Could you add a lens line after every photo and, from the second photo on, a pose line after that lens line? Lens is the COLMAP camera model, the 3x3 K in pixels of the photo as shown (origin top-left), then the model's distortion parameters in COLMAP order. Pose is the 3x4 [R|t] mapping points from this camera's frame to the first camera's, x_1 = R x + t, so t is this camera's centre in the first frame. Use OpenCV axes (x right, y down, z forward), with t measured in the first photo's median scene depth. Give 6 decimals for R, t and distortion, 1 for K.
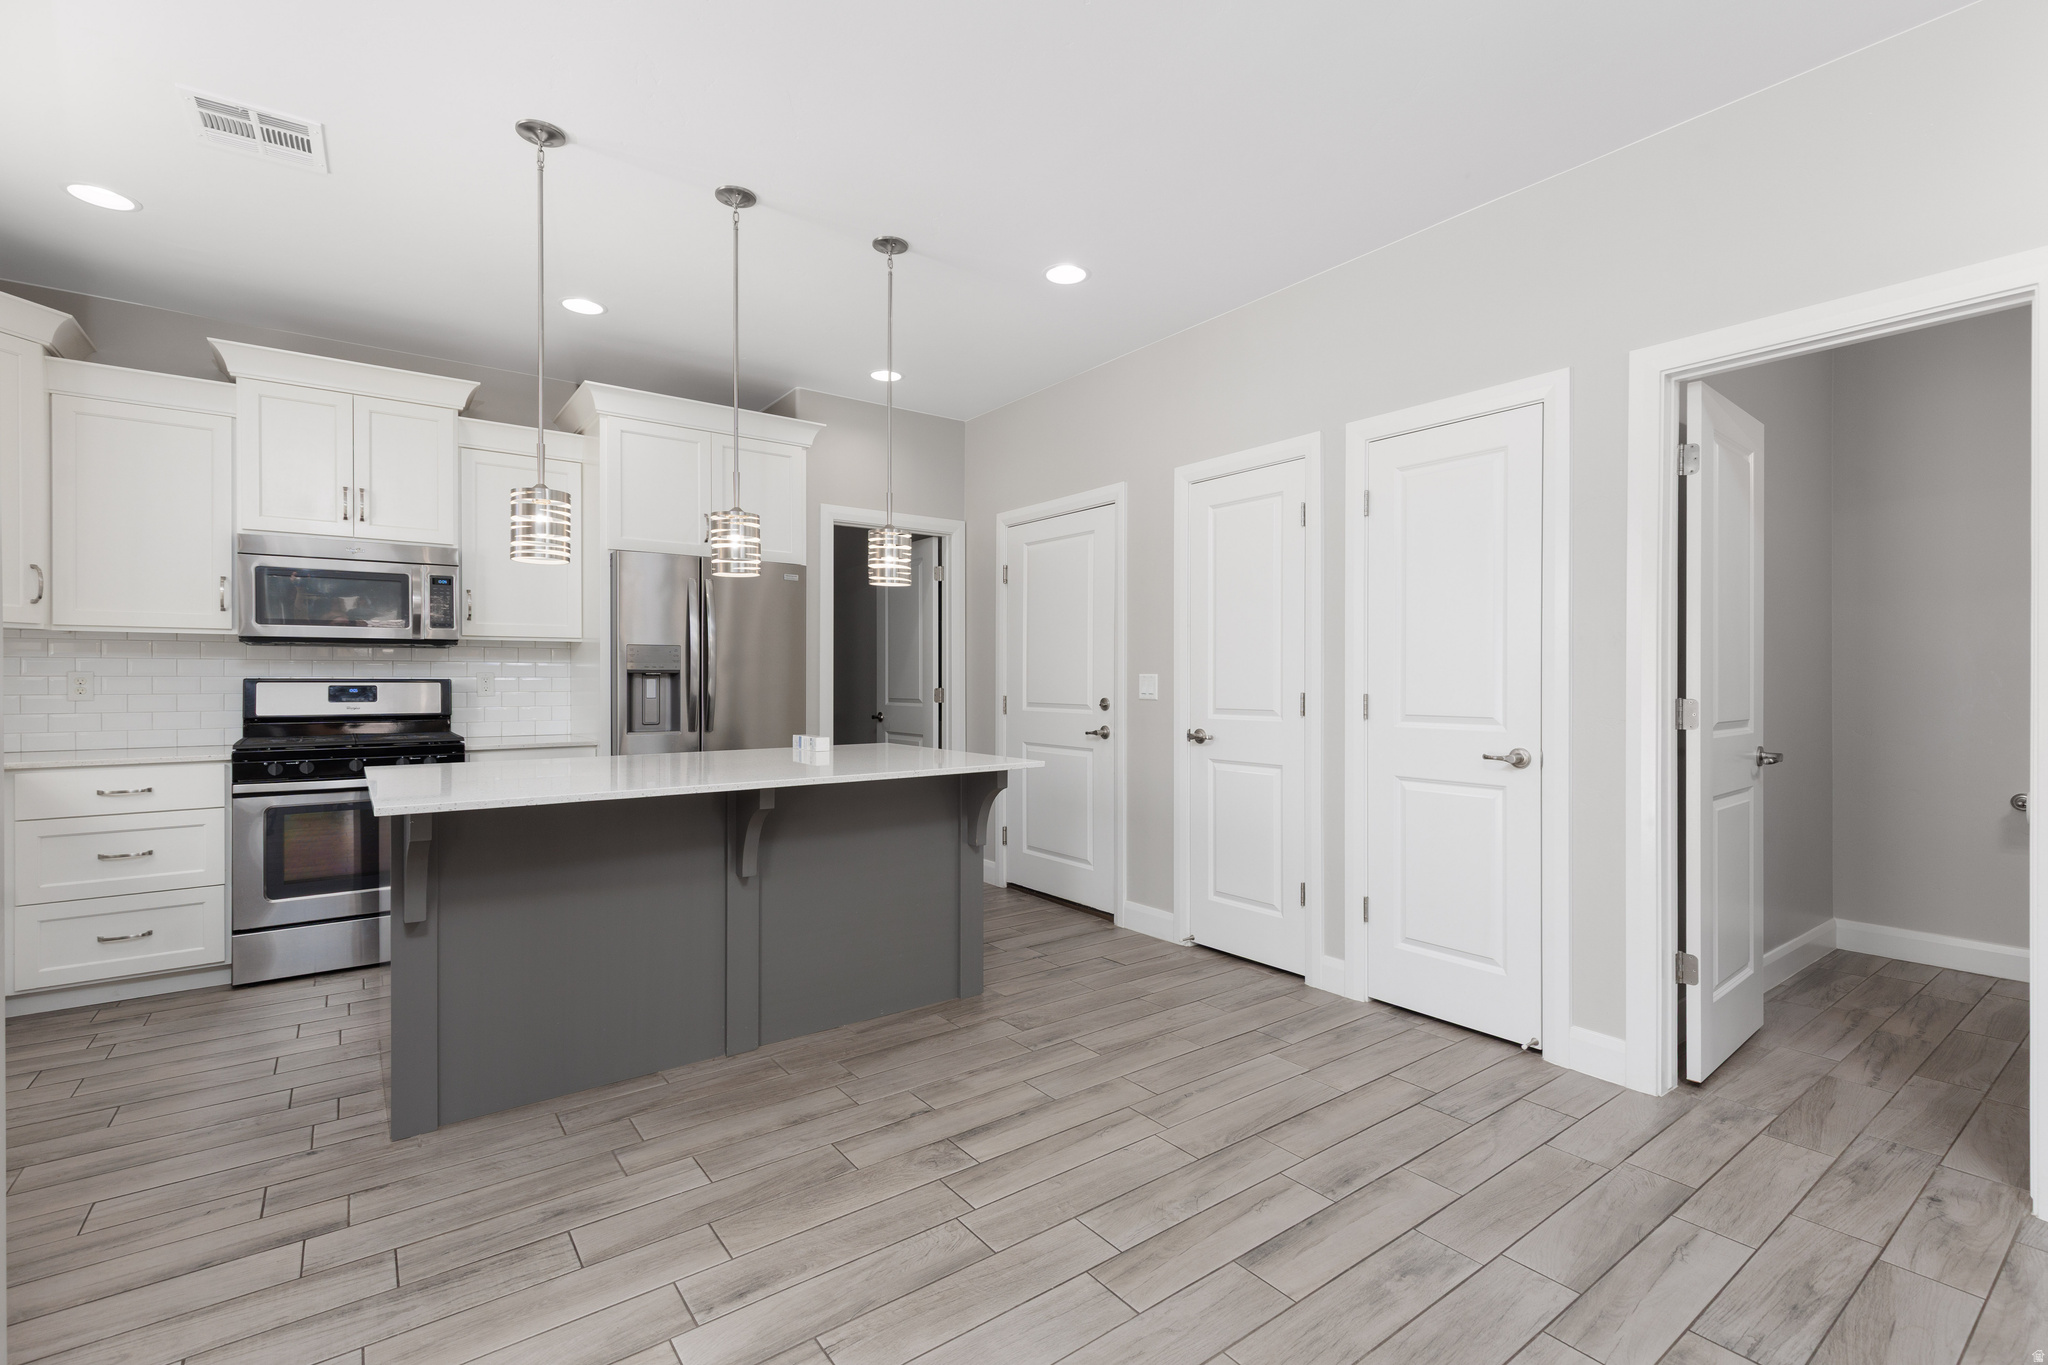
lens RADIAL K [[913.0, 0, 1035.7], [0, 913.0, 681.2], [0, 0, 1]] dist [0.002864, -0.000320]
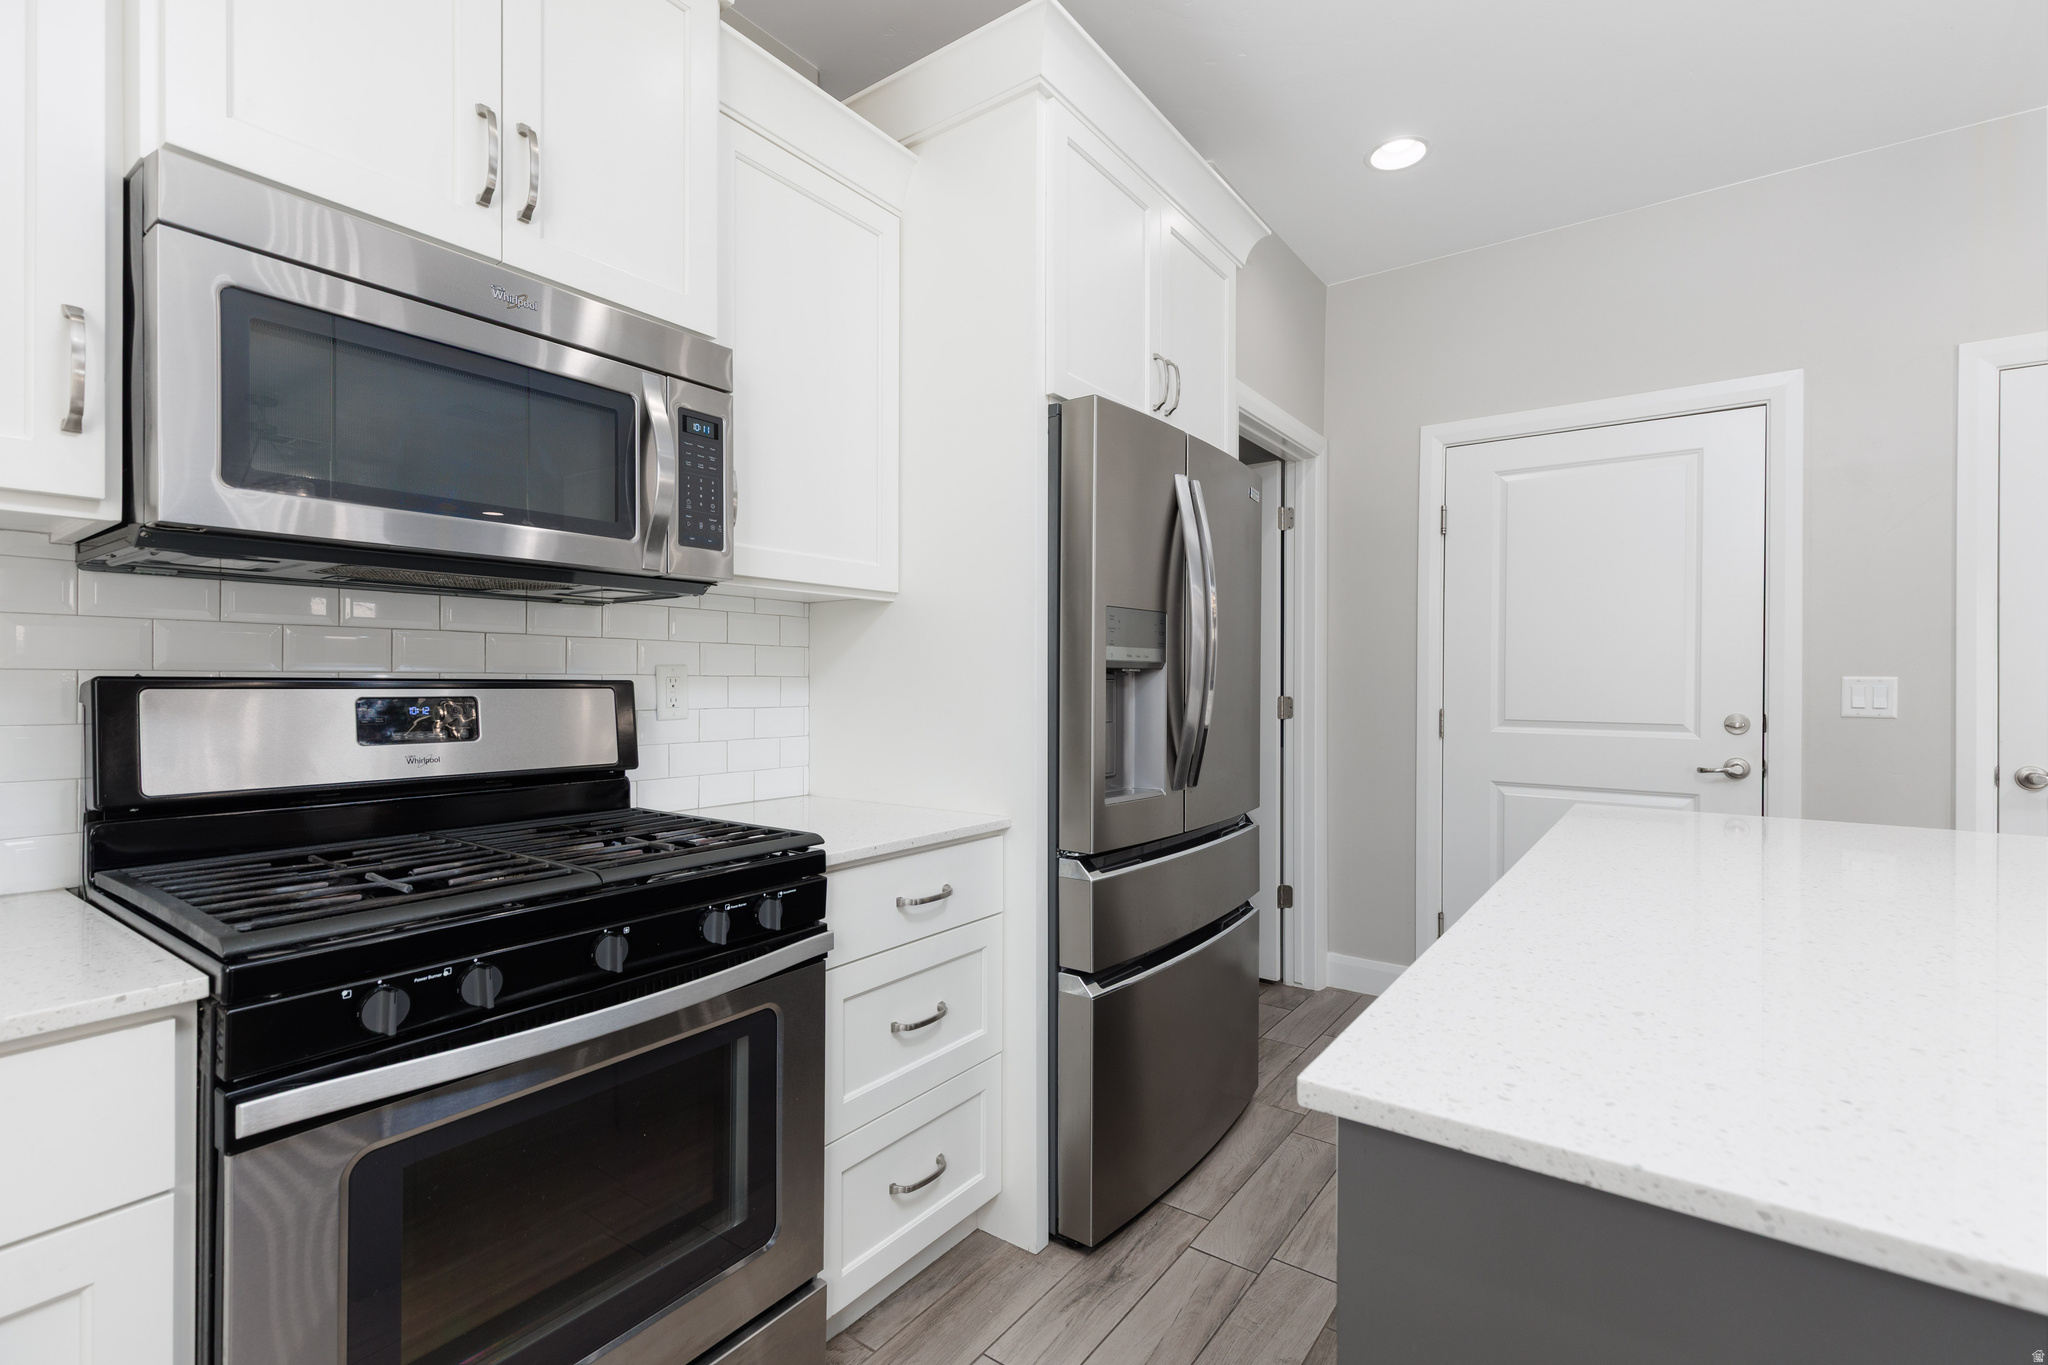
lens RADIAL K [[913.0, 0, 1031.9], [0, 913.0, 686.0], [0, 0, 1]] dist [0.002864, -0.000320]
pose [[0.952962, 0.002572, 0.303078, -0.629839], [-0.005707, 0.999939, 0.009459, -0.004308], [-0.303035, -0.010744, 0.952919, 0.586458]]
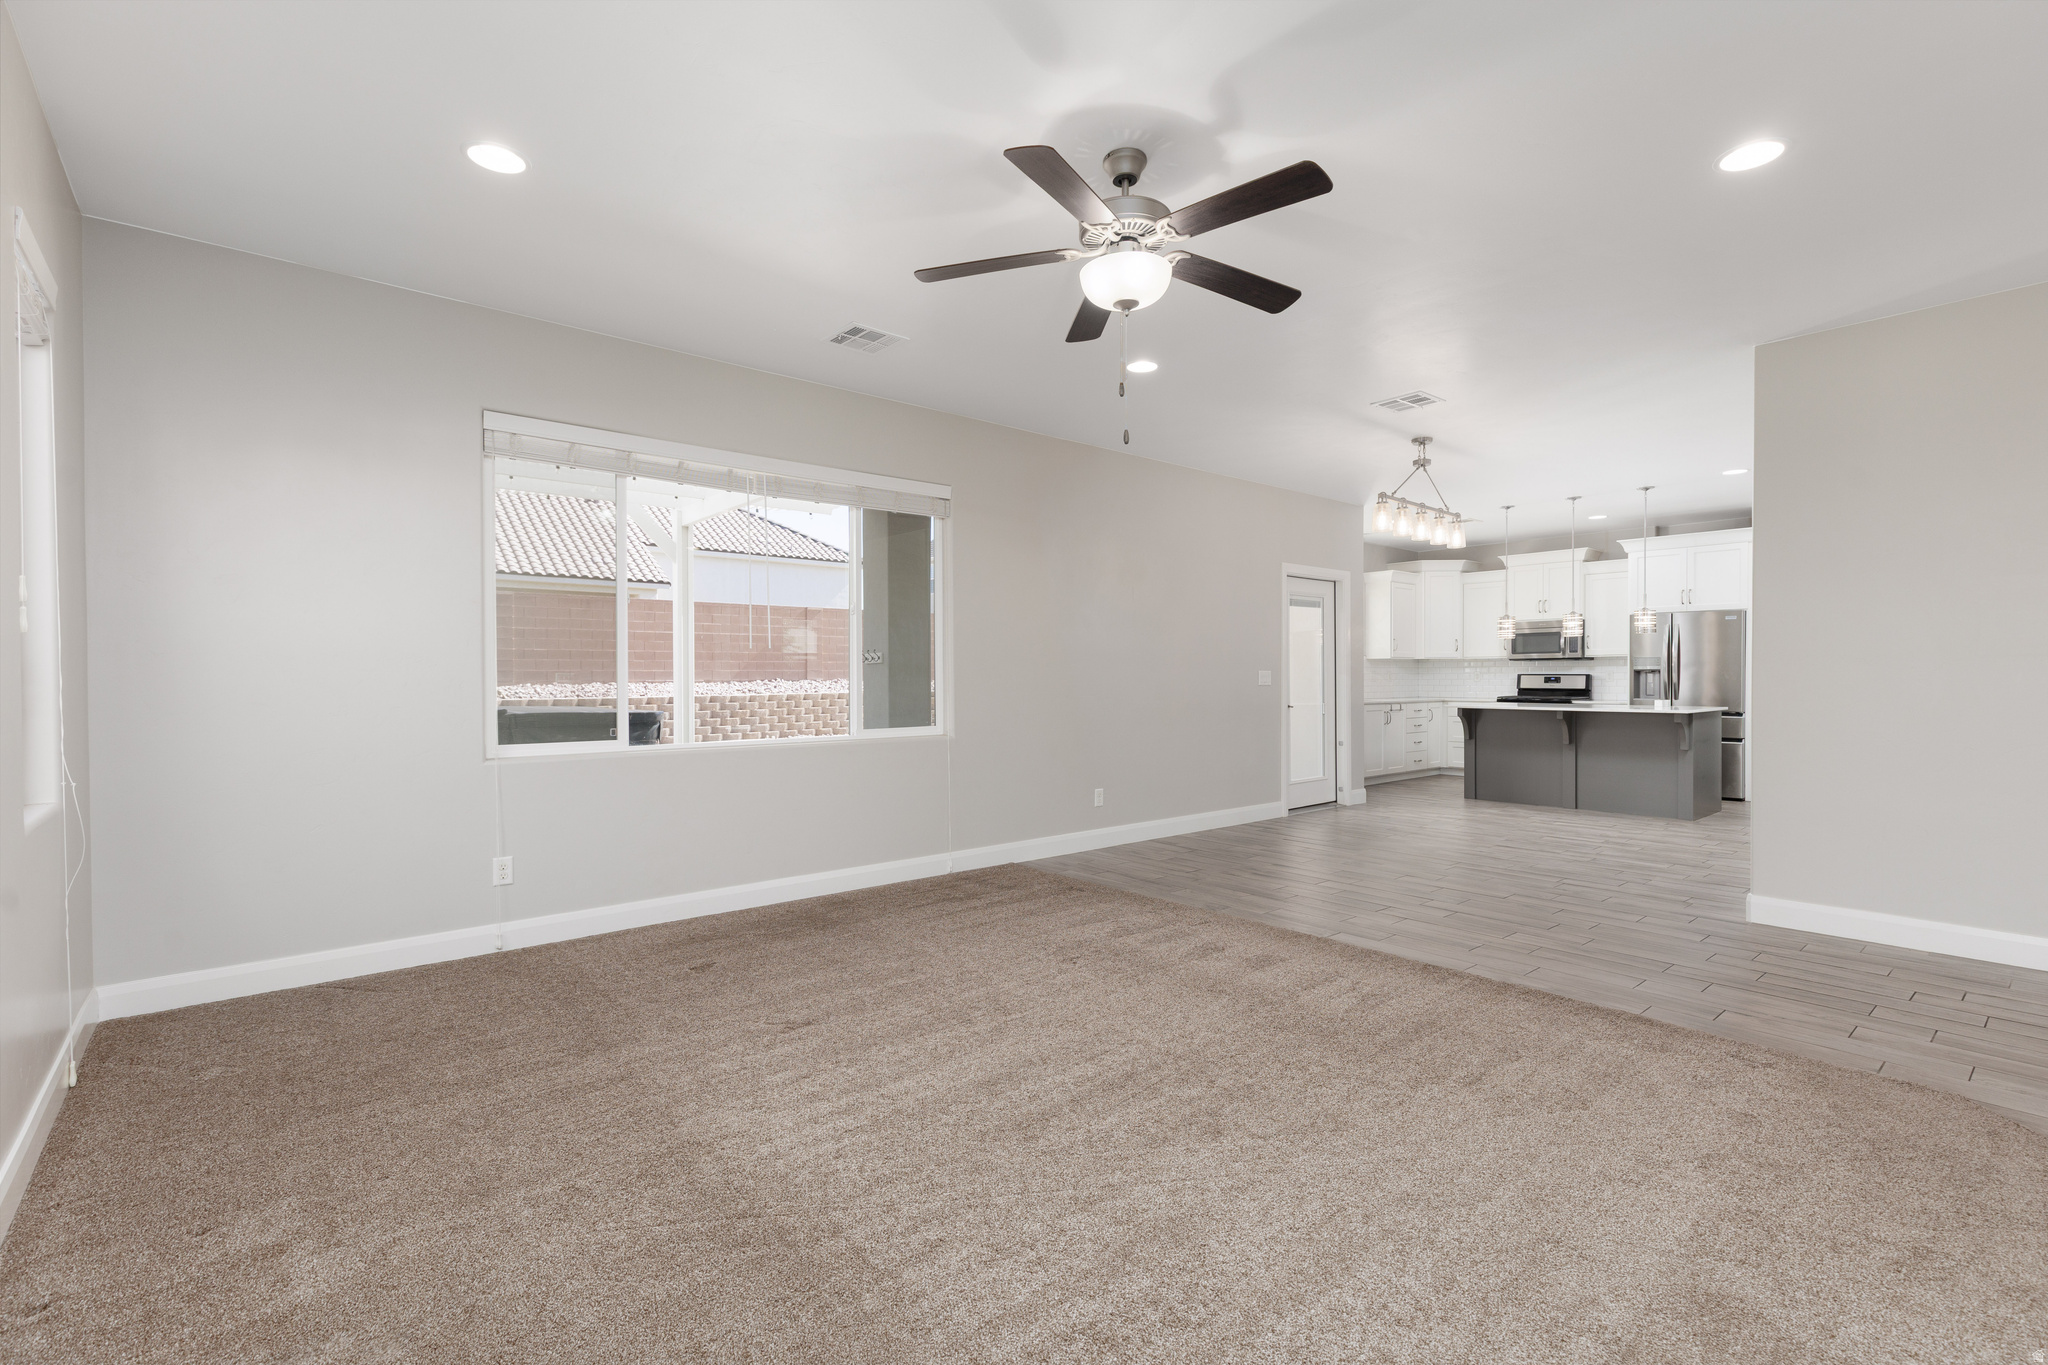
lens RADIAL K [[913.0, 0, 1024.2], [0, 913.0, 678.2], [0, 0, 1]] dist [0.002864, -0.000320]
pose [[0.055315, 0.002473, -0.998466, 1.654701], [0.001804, 0.999995, 0.002576, -0.000407], [0.998467, -0.001944, 0.055310, -0.567955]]
